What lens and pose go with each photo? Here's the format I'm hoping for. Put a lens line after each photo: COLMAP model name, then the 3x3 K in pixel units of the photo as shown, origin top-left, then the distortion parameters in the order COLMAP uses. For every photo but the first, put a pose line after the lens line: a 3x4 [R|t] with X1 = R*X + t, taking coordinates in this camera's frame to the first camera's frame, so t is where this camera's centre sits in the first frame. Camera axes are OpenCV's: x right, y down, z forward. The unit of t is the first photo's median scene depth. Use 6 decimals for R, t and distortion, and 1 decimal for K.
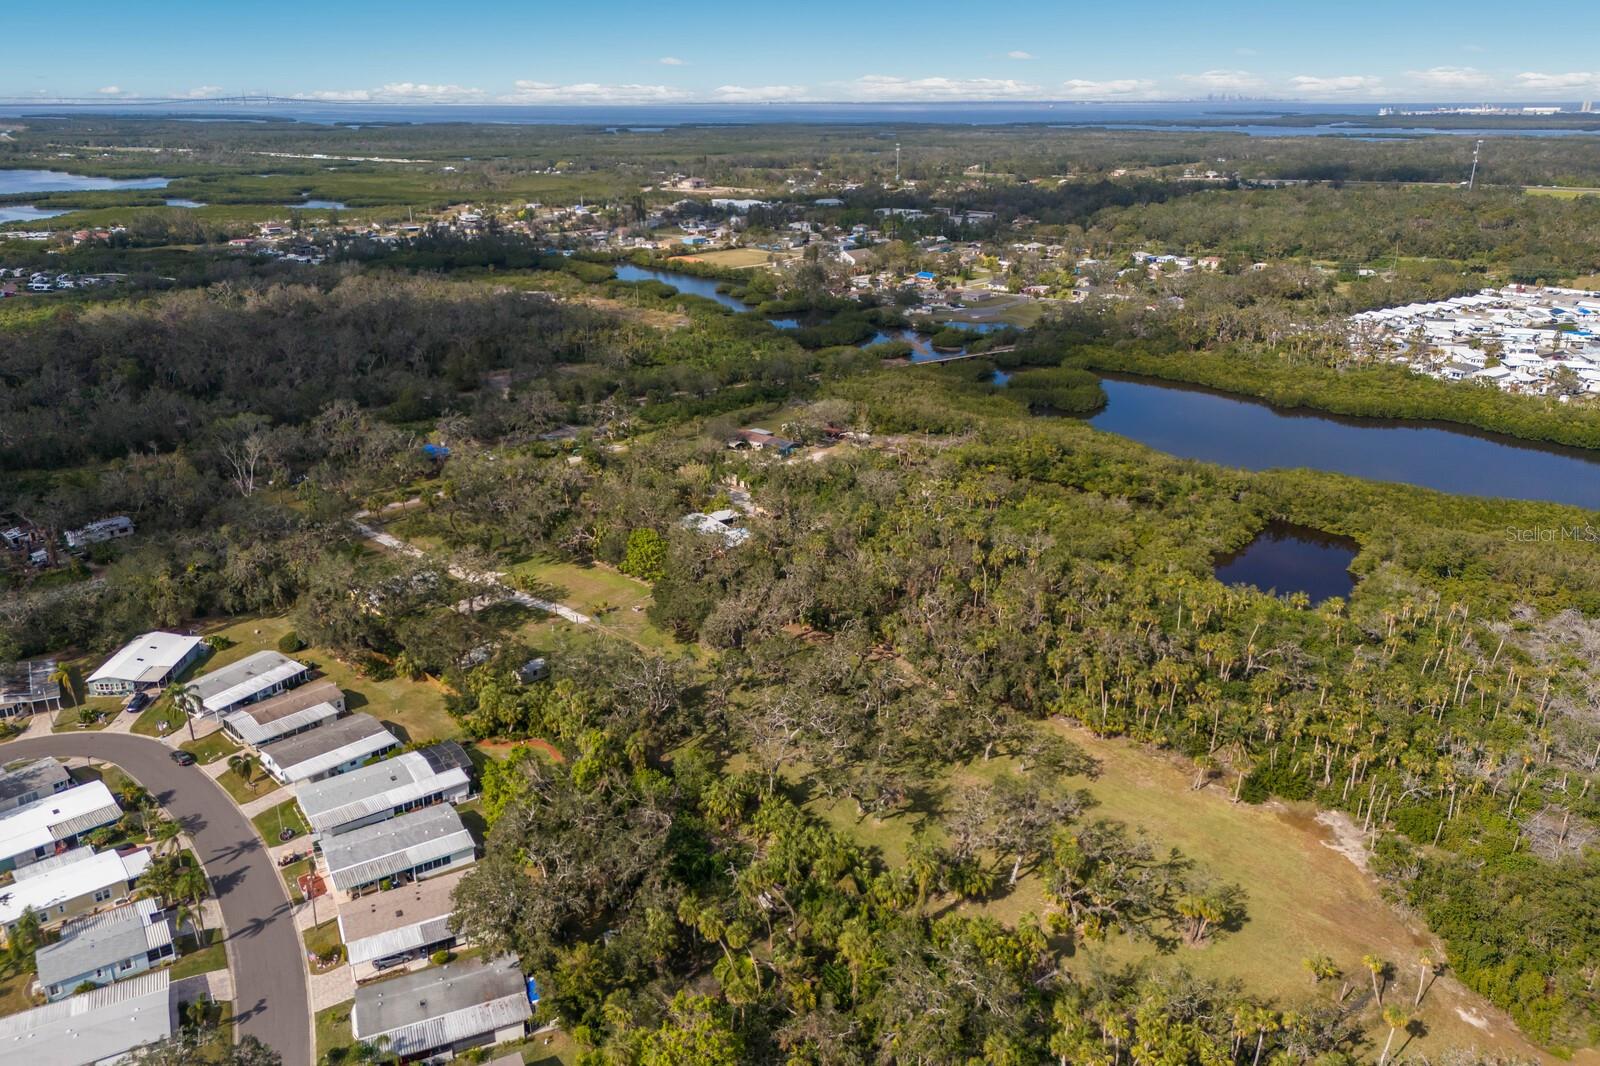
lens RADIAL K [[1127.8, 0, 800.0], [0, 1127.8, 533.0], [0, 0, 1]] dist [0.061703, -0.044038]
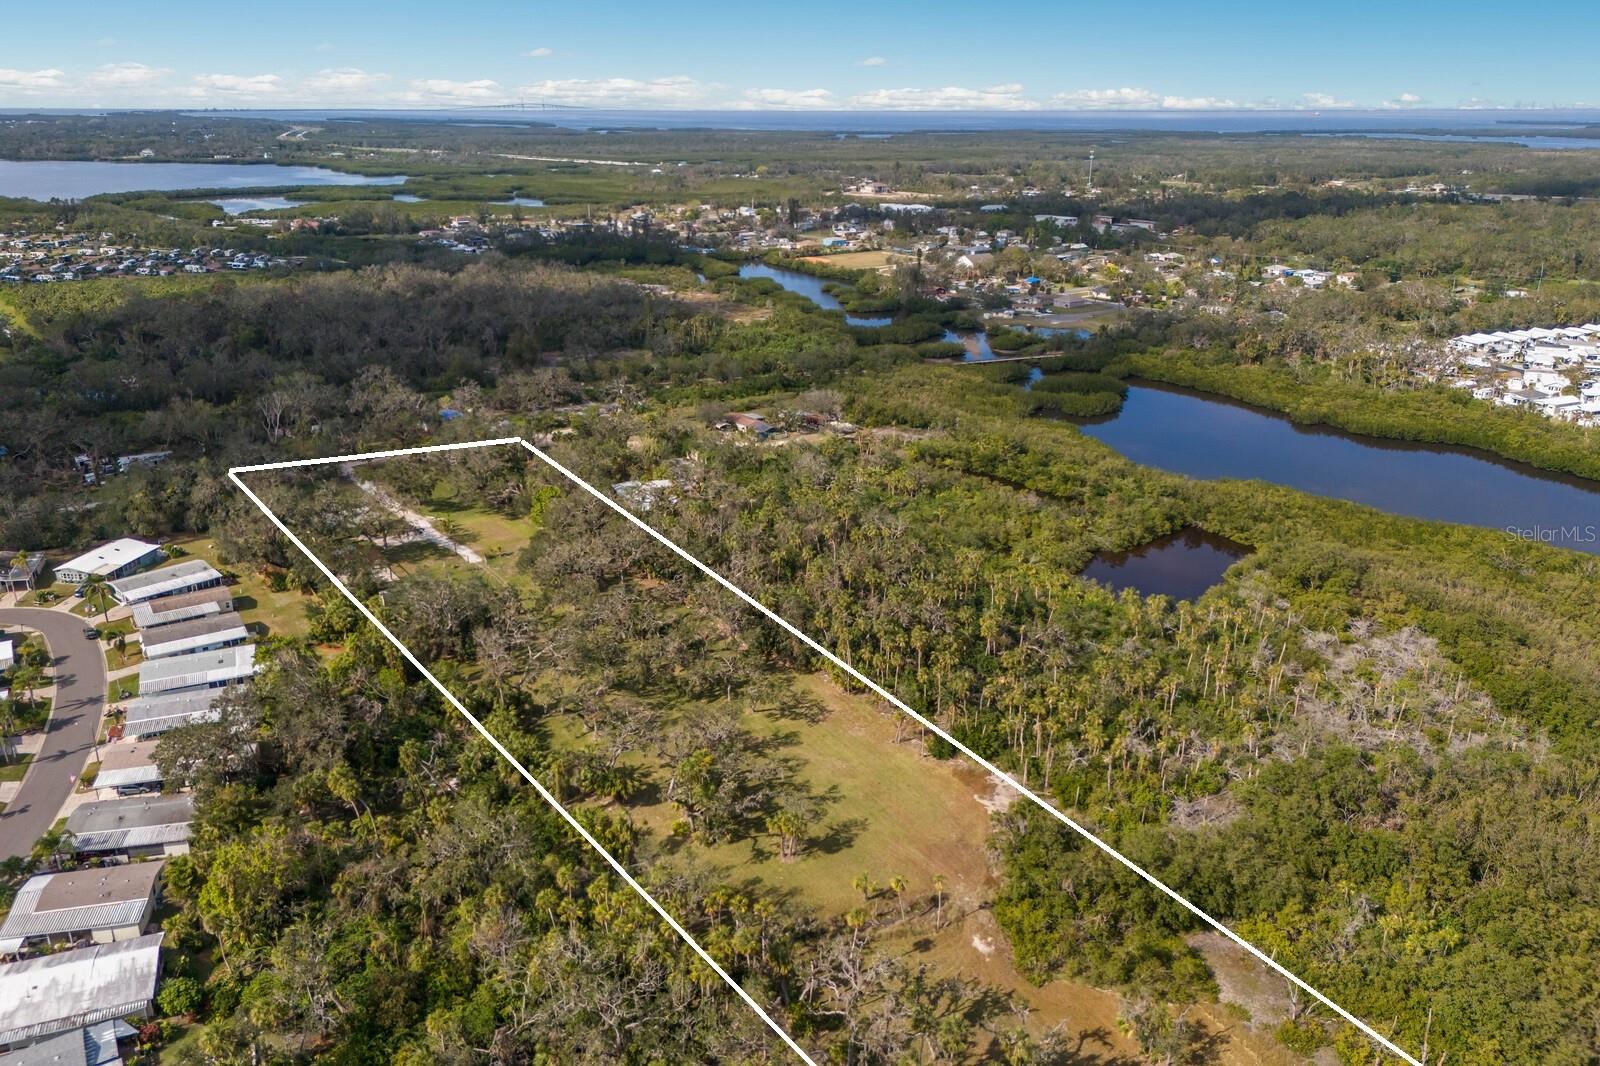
lens RADIAL K [[1127.8, 0, 800.0], [0, 1127.8, 533.0], [0, 0, 1]] dist [0.061703, -0.044038]
pose [[0.980802, 0.074306, -0.180296, 0.126160], [-0.075218, 0.997166, 0.001787, 0.008947], [0.179917, 0.011808, 0.983611, -0.022139]]
